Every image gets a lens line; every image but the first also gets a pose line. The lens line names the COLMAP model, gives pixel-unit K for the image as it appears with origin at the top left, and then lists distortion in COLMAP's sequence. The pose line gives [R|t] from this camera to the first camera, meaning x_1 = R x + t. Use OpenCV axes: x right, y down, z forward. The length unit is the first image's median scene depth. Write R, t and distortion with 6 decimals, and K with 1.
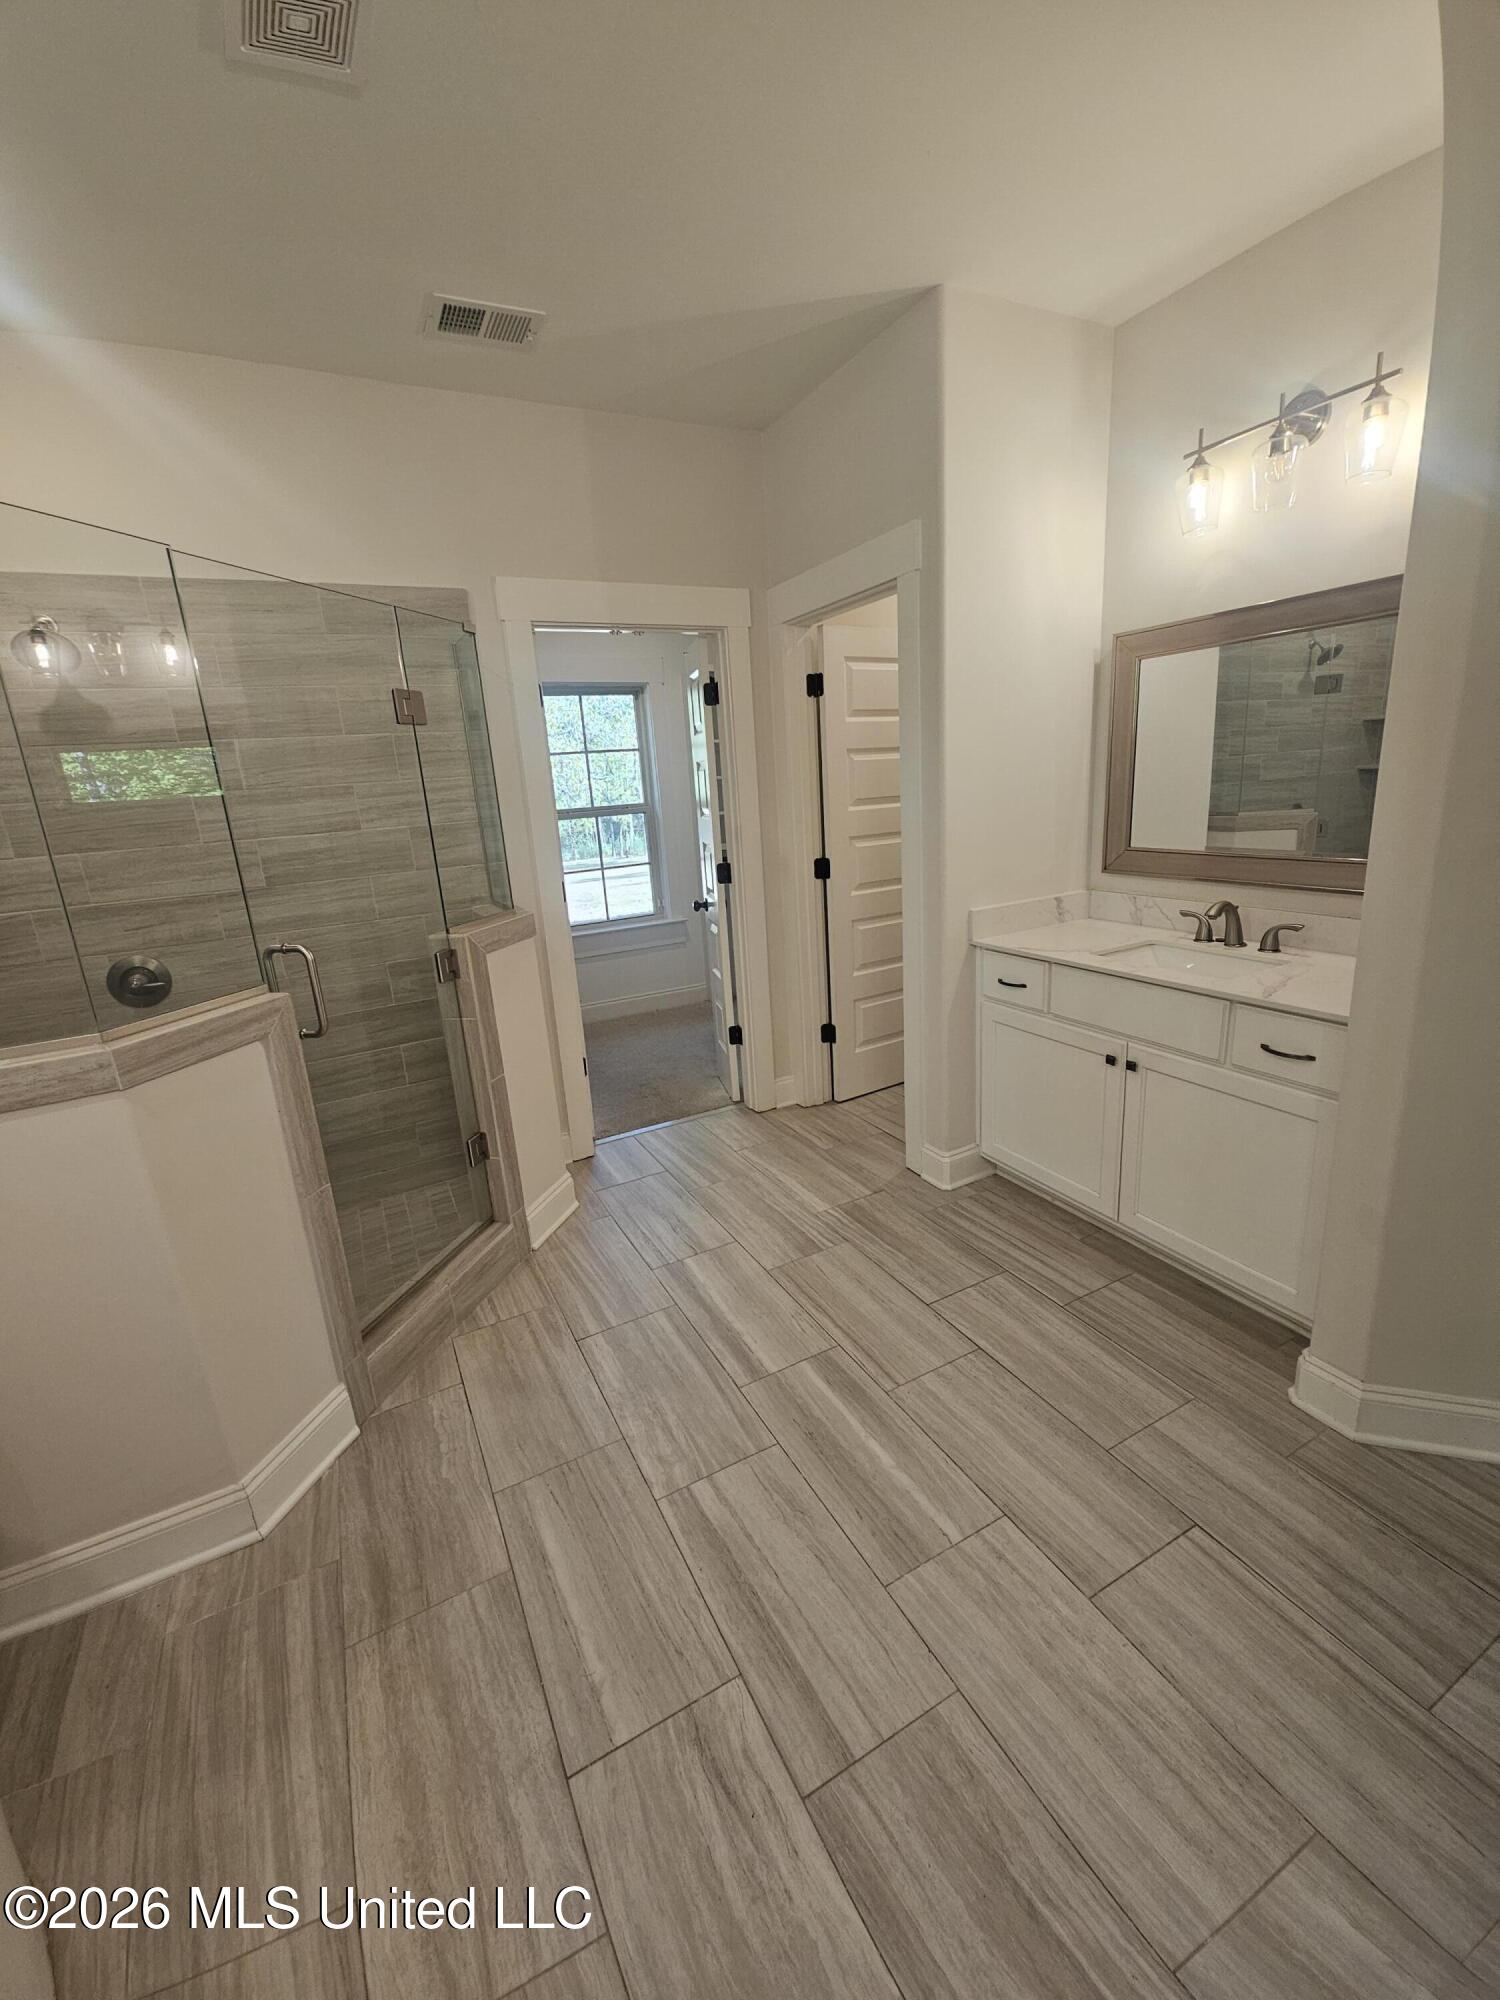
lens RADIAL K [[816.3, 0, 738.2], [0, 816.3, 998.3], [0, 0, 1]] dist [0.000155, -0.000363]
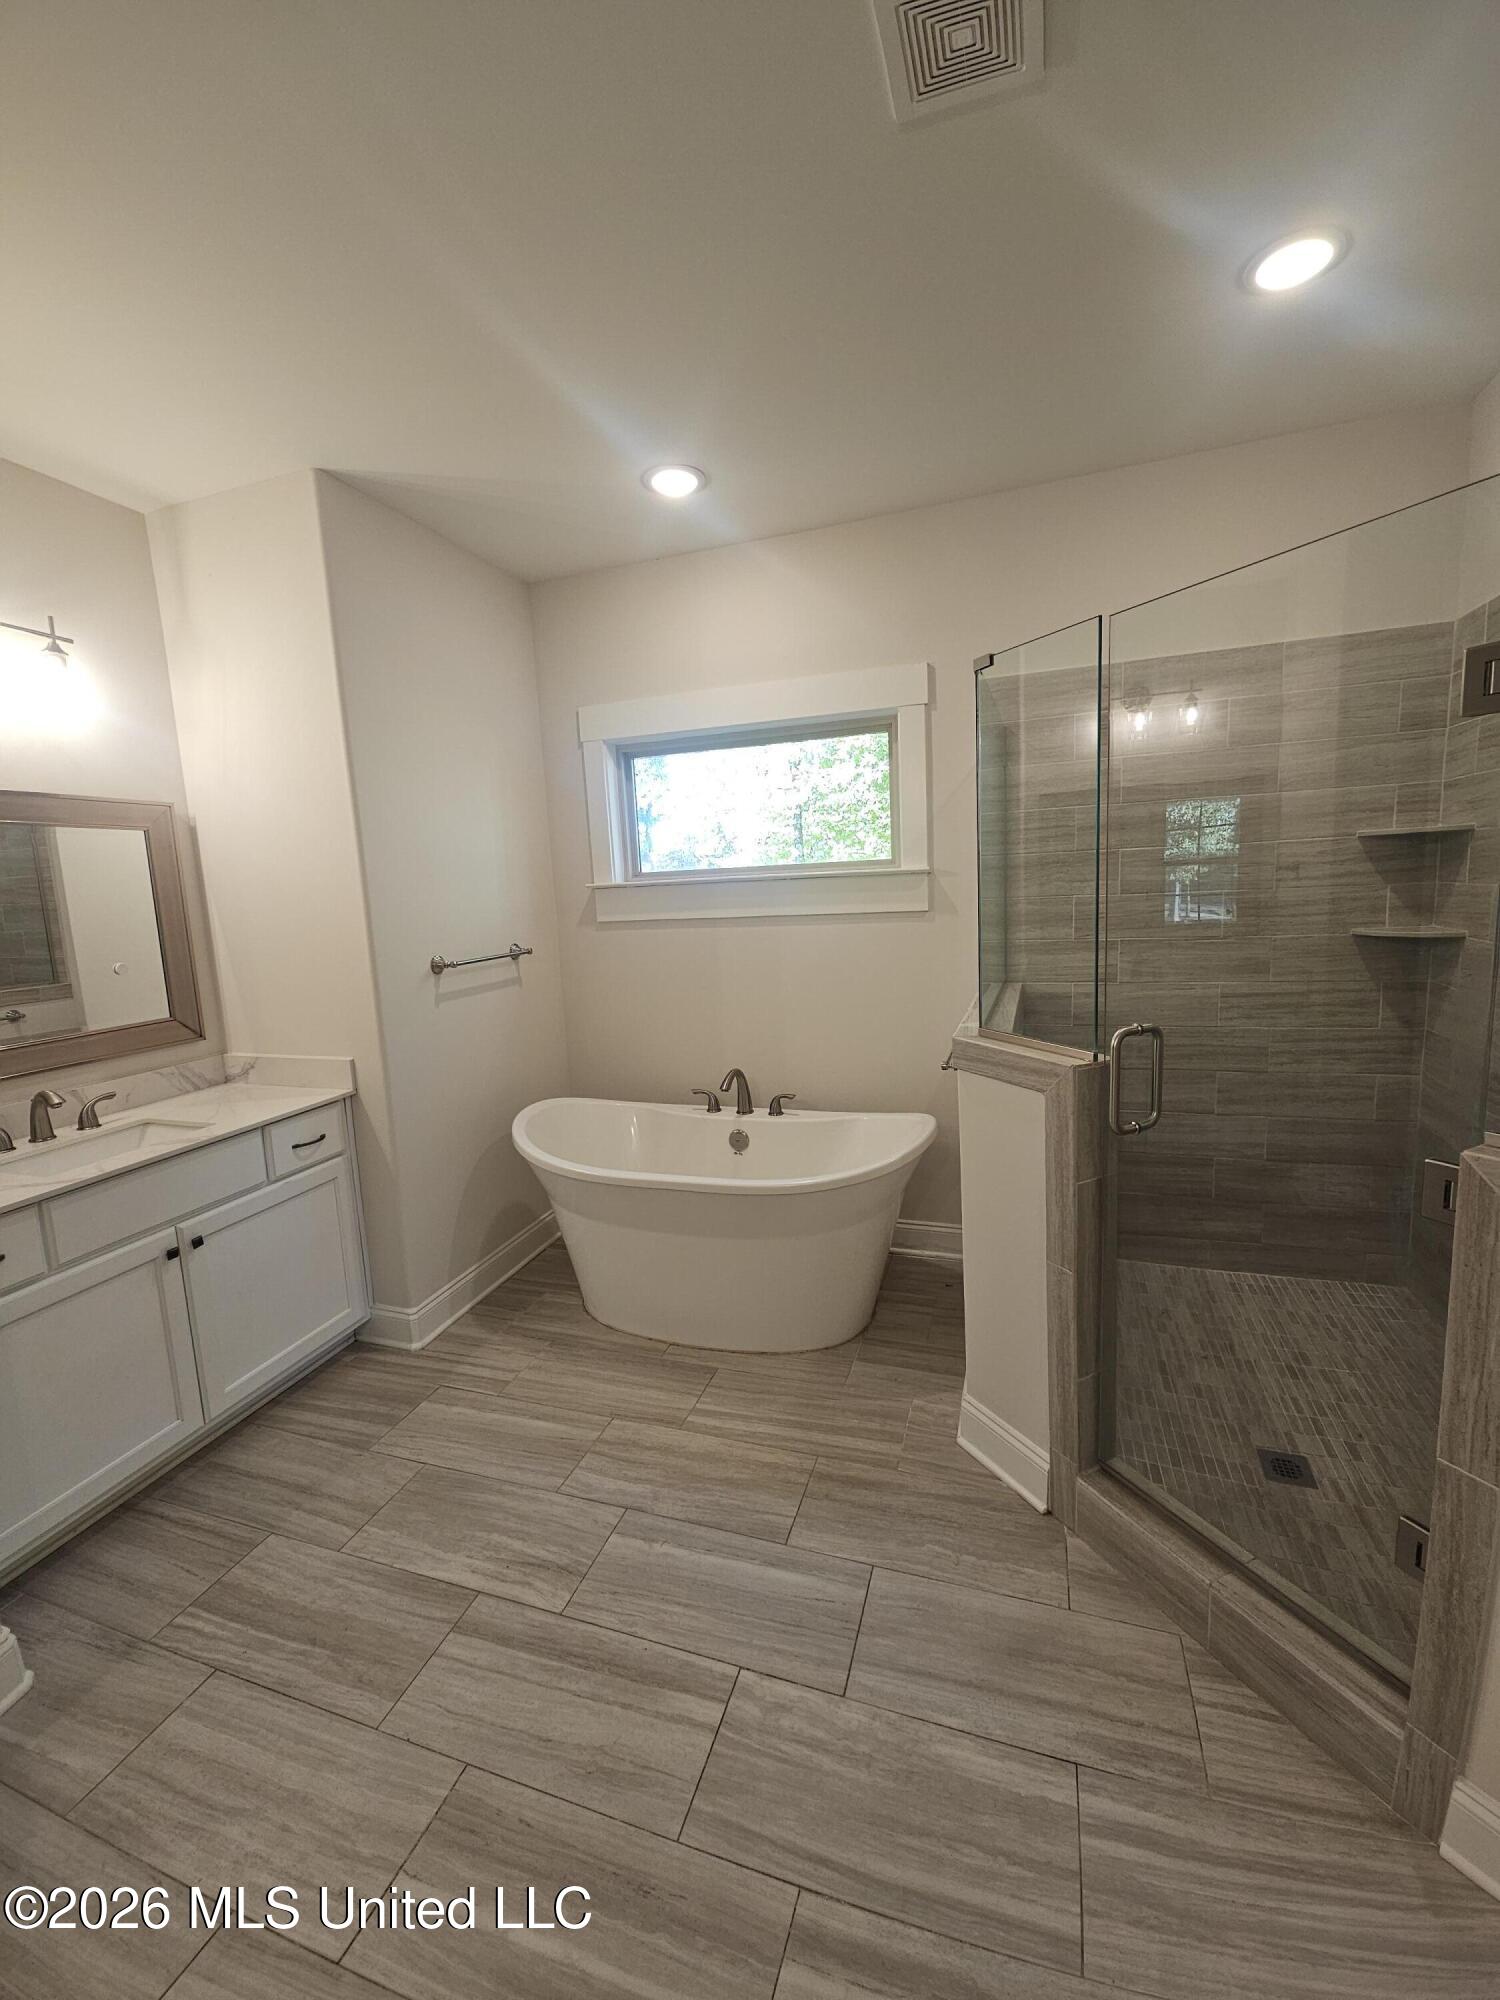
lens RADIAL K [[809.1, 0, 746.1], [0, 809.1, 998.0], [0, 0, 1]] dist [0.004363, -0.004813]
pose [[-0.713871, 0.200090, -0.671083, 0.355486], [-0.088182, 0.924997, 0.369601, -0.410124], [0.694703, 0.323025, -0.642684, 1.370563]]
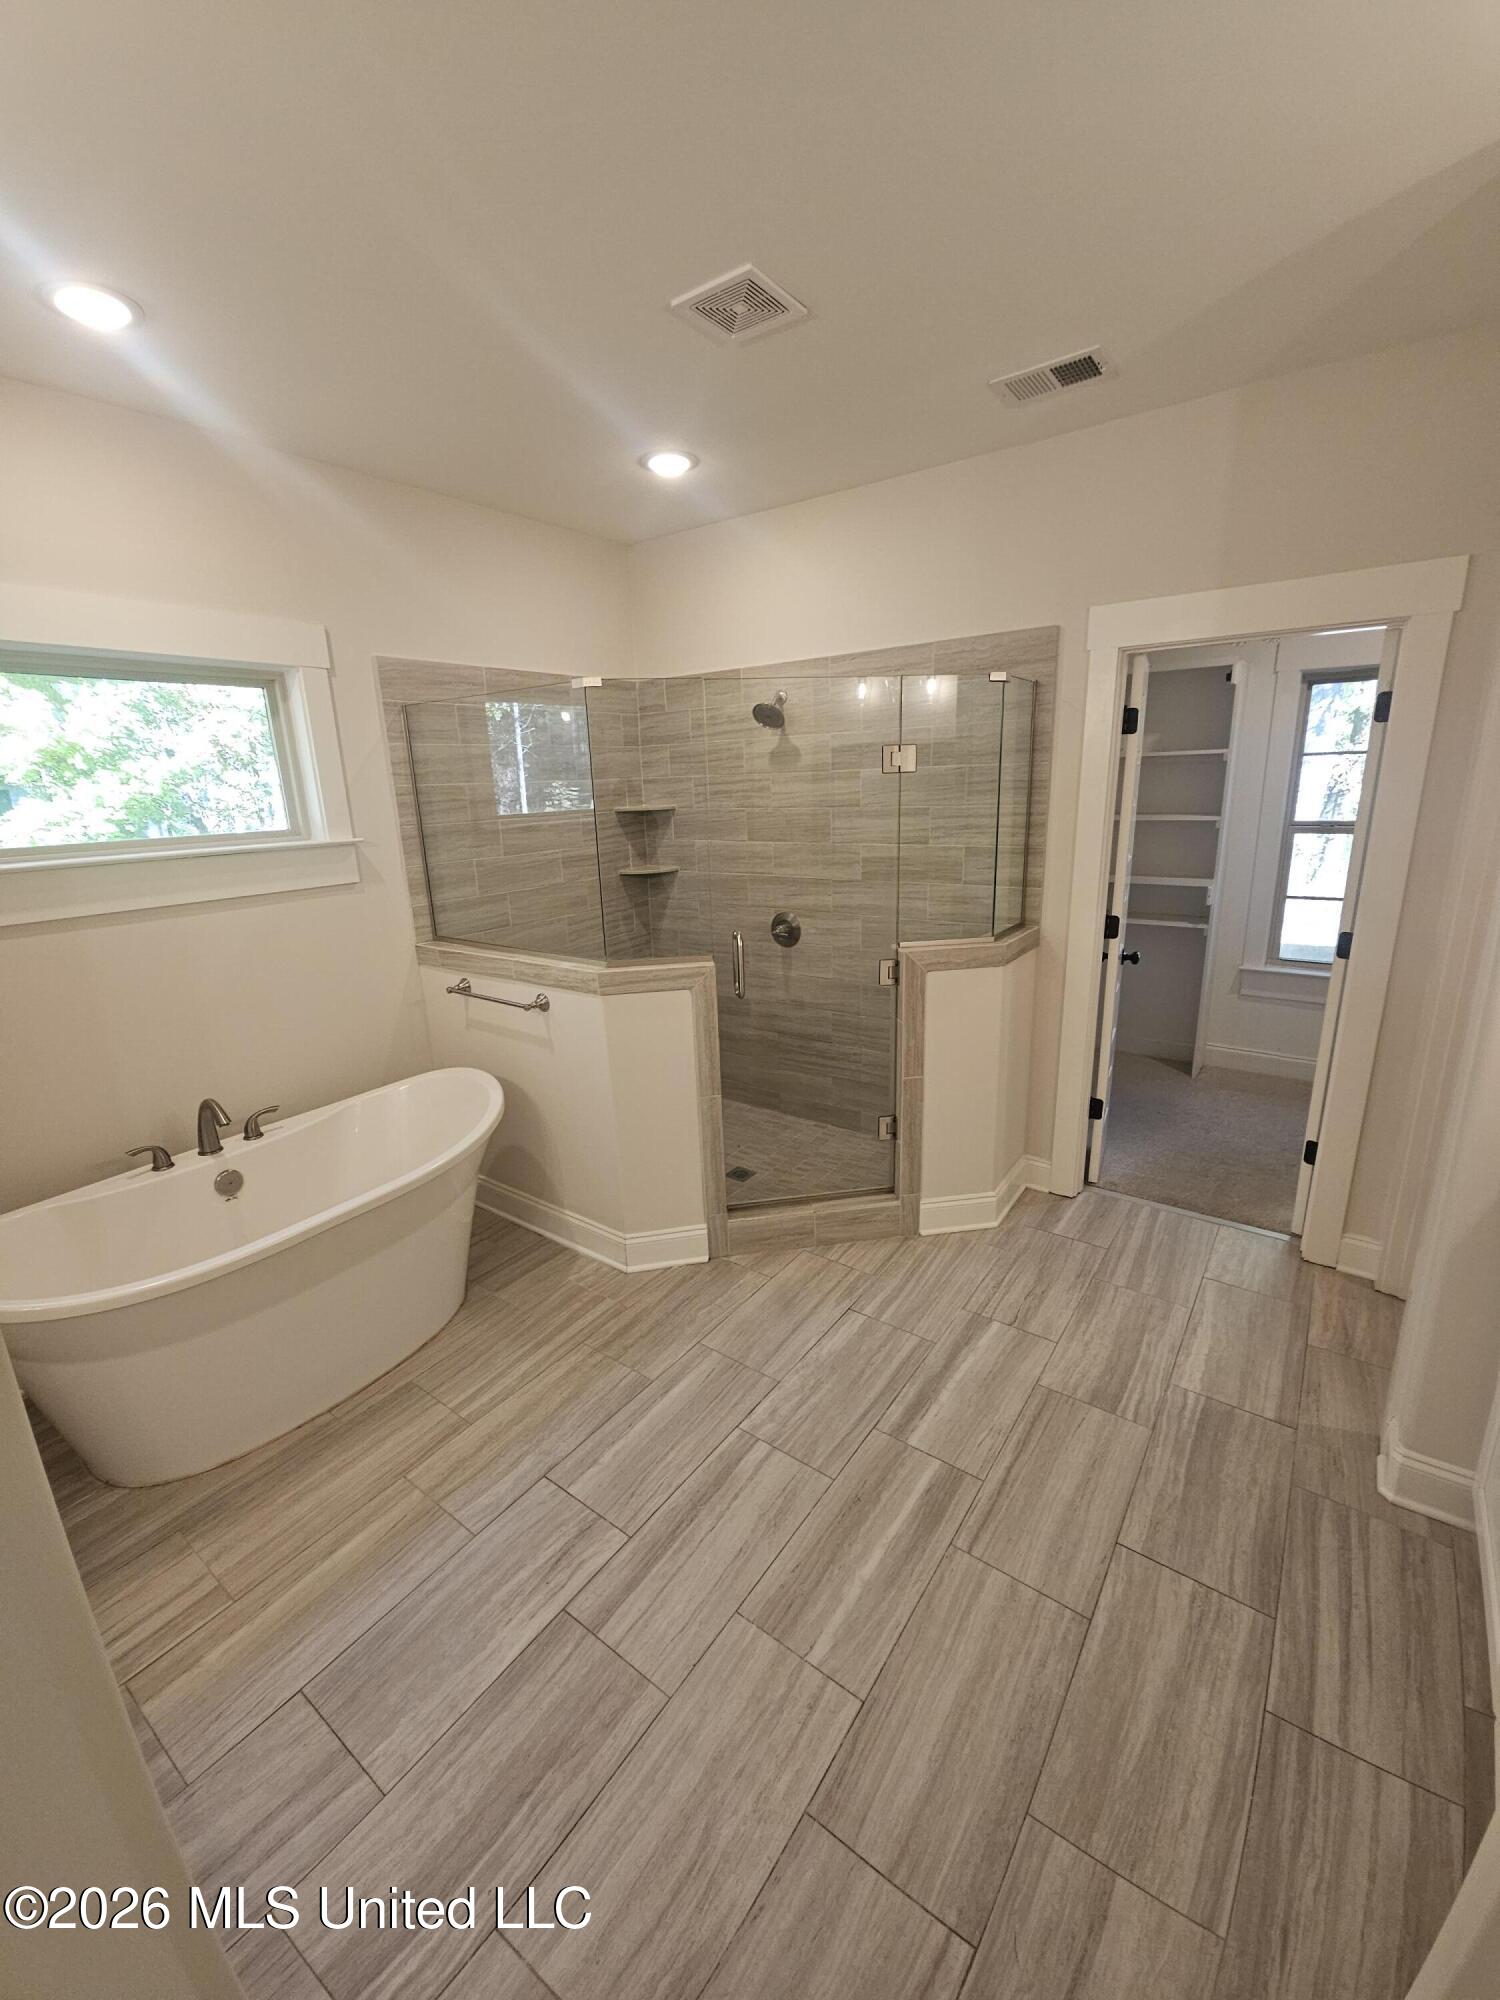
lens RADIAL K [[809.1, 0, 746.1], [0, 809.1, 998.0], [0, 0, 1]] dist [0.004363, -0.004813]
pose [[0.443459, 0.281755, -0.850858, 0.795213], [-0.227512, 0.953599, 0.197200, -0.266376], [0.866939, 0.106130, 0.486984, 0.343999]]
